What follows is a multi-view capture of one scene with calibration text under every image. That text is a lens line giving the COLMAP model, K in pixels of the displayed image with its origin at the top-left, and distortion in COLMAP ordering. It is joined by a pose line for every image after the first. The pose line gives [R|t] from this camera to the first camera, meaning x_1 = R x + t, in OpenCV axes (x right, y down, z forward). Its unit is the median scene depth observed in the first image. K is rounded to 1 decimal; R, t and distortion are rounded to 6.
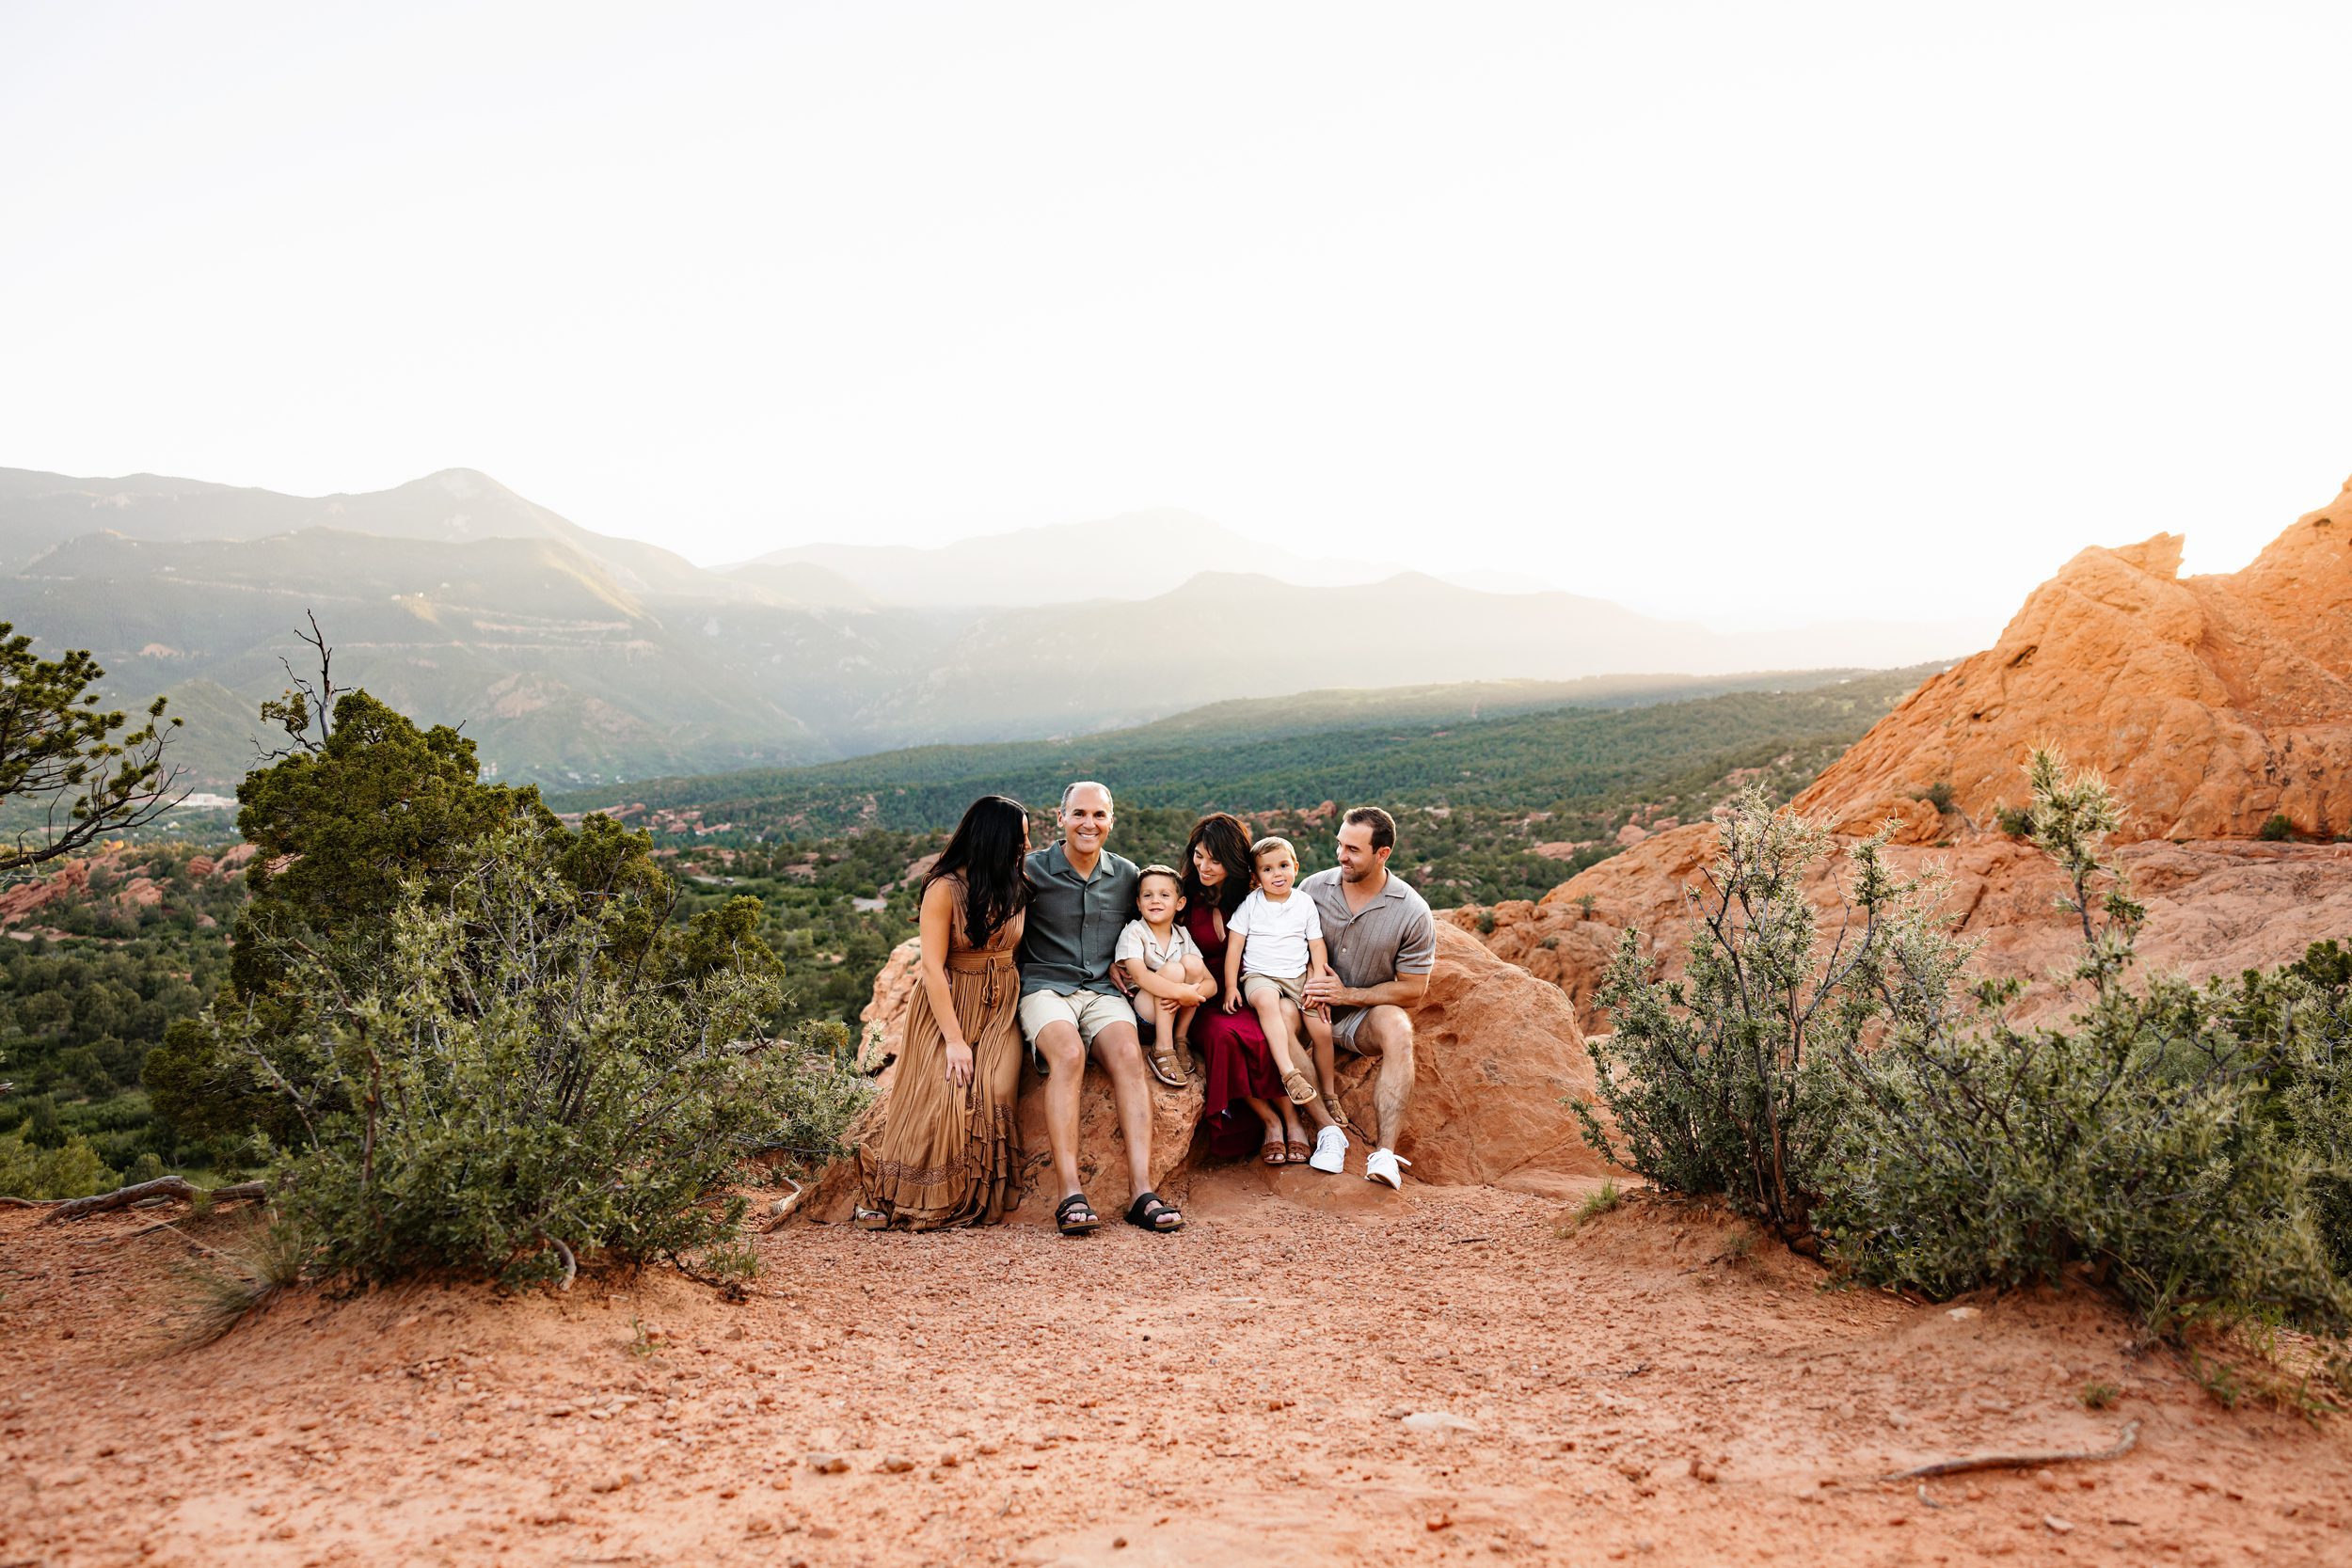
lens RADIAL K [[1866.3, 0, 1168.3], [0, 1866.3, 784.9], [0, 0, 1]] dist [0.021046, -0.006988]
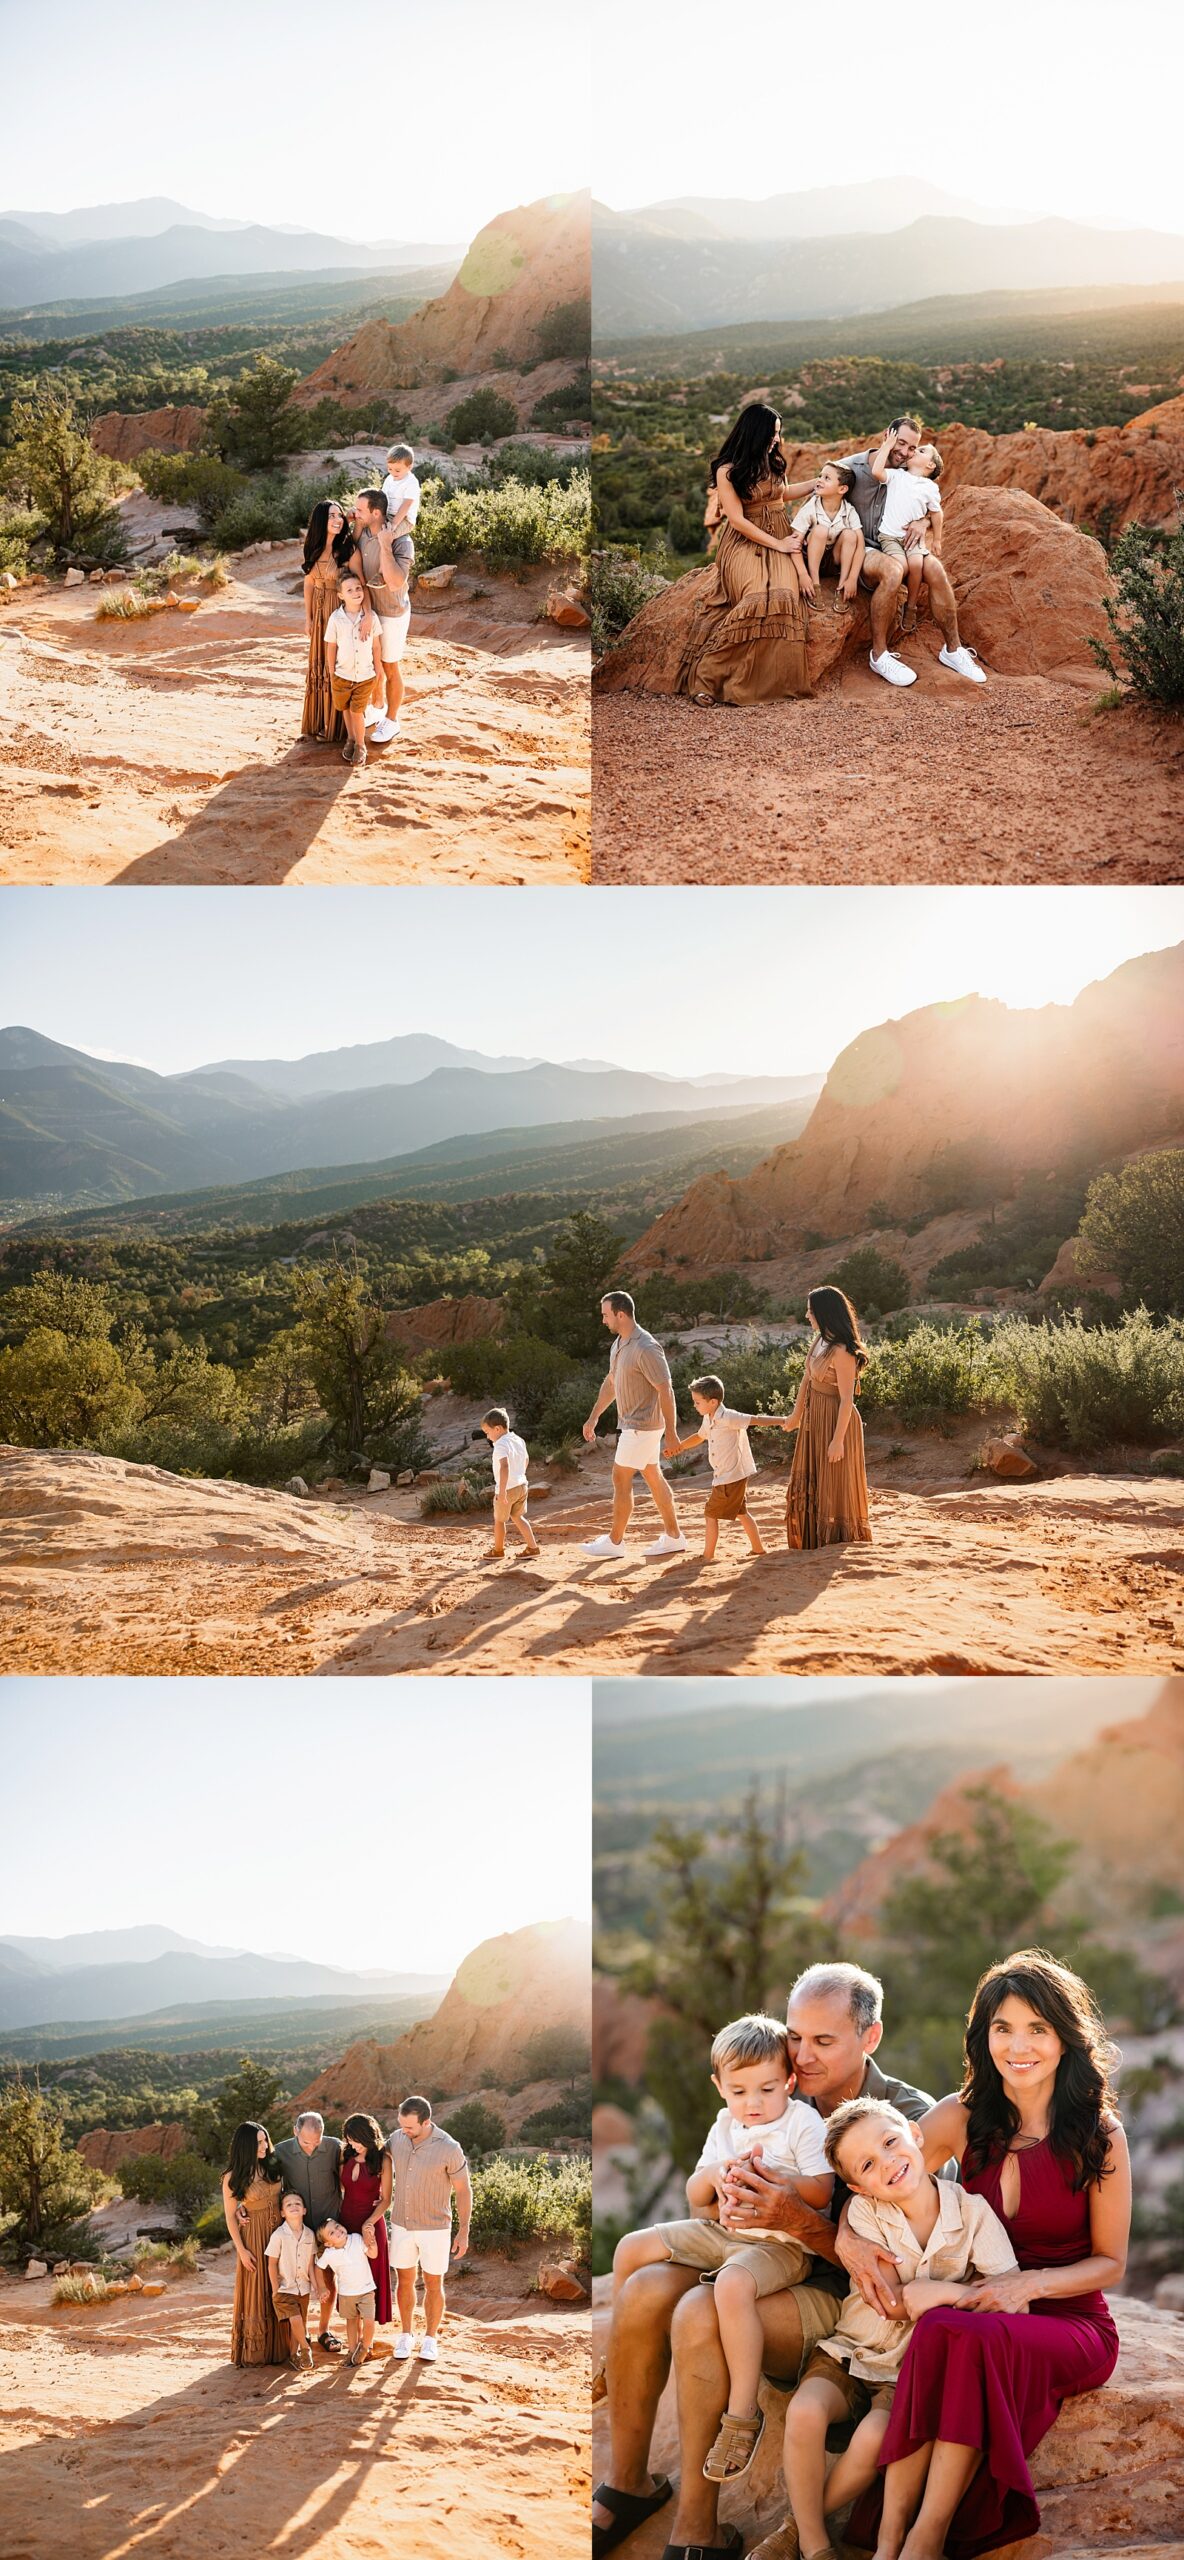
lens RADIAL K [[938.2, 0, 593.8], [0, 938.2, 1263.2], [0, 0, 1]] dist [0.009098, 0.000004]
pose [[0.983322, -0.078430, 0.164091, 0.039516], [0.062459, 0.992992, 0.100331, -1.756386], [-0.170810, -0.088409, 0.981330, -7.655997]]
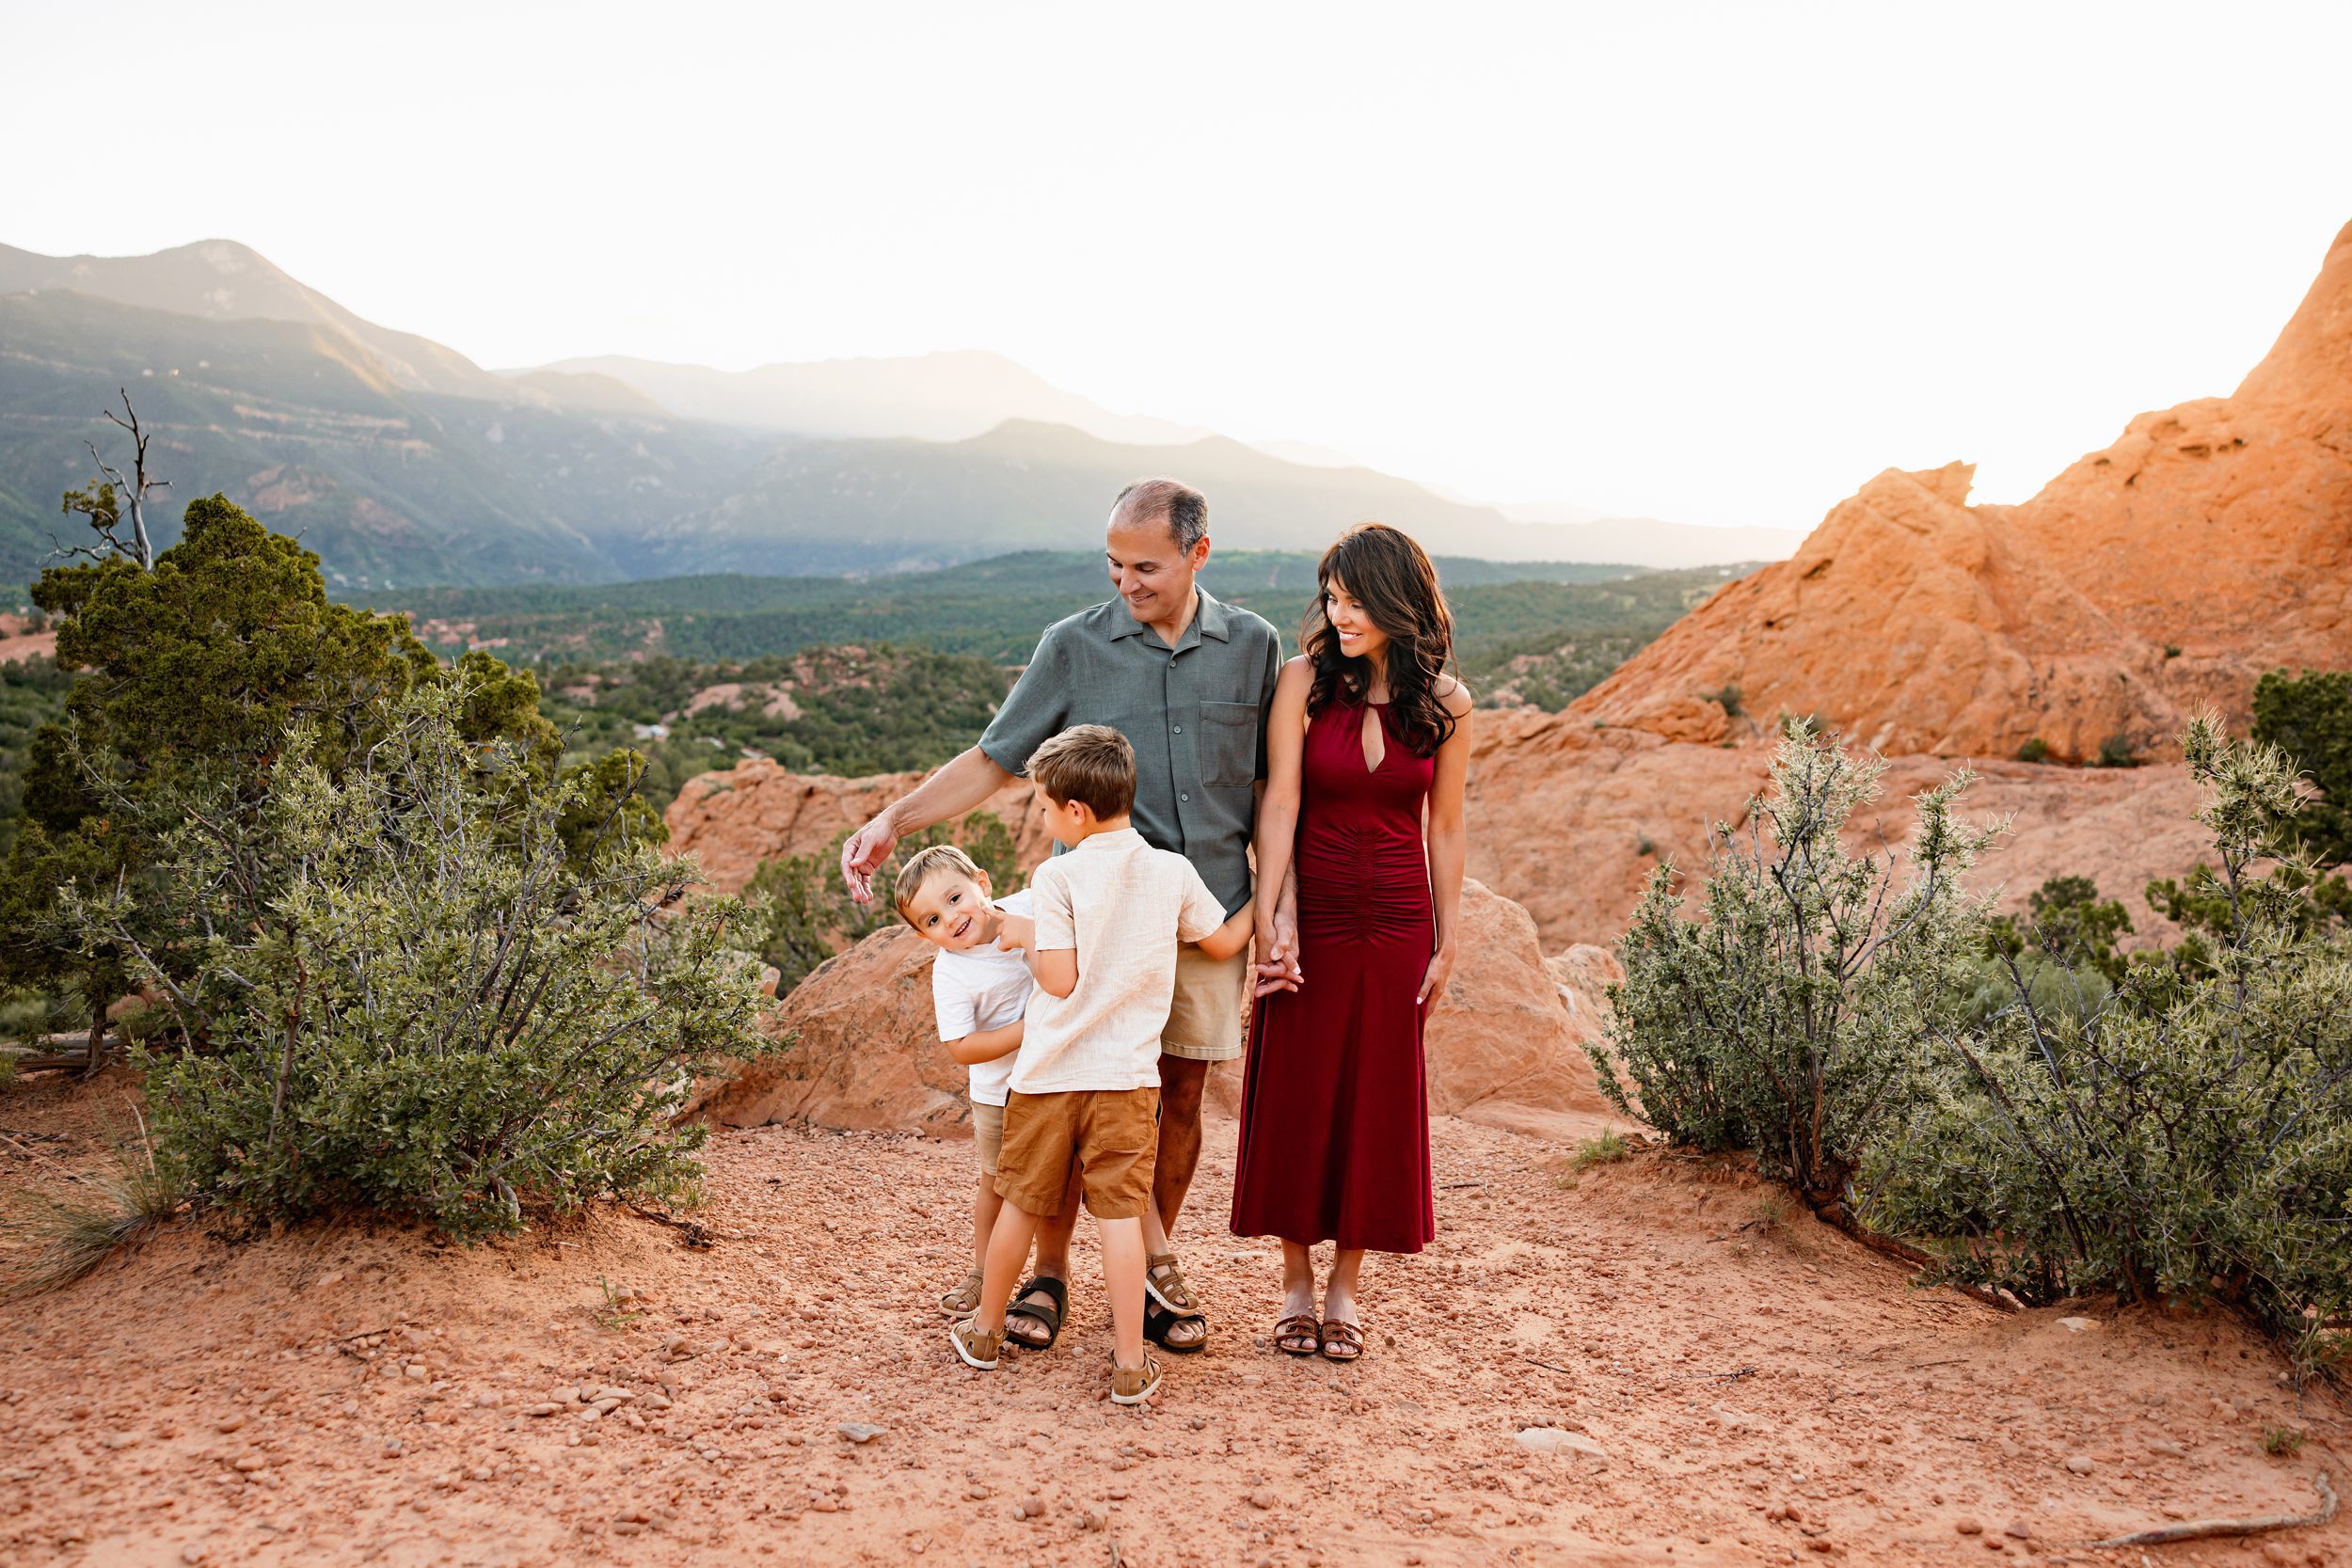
lens RADIAL K [[1860.8, 0, 1166.4], [0, 1860.8, 782.1], [0, 0, 1]] dist [0.016387, -0.002055]
pose [[0.991650, 0.061877, 0.113141, -0.111260], [-0.070382, 0.994861, 0.072790, -0.015302], [-0.108055, -0.080146, 0.990909, 0.119445]]
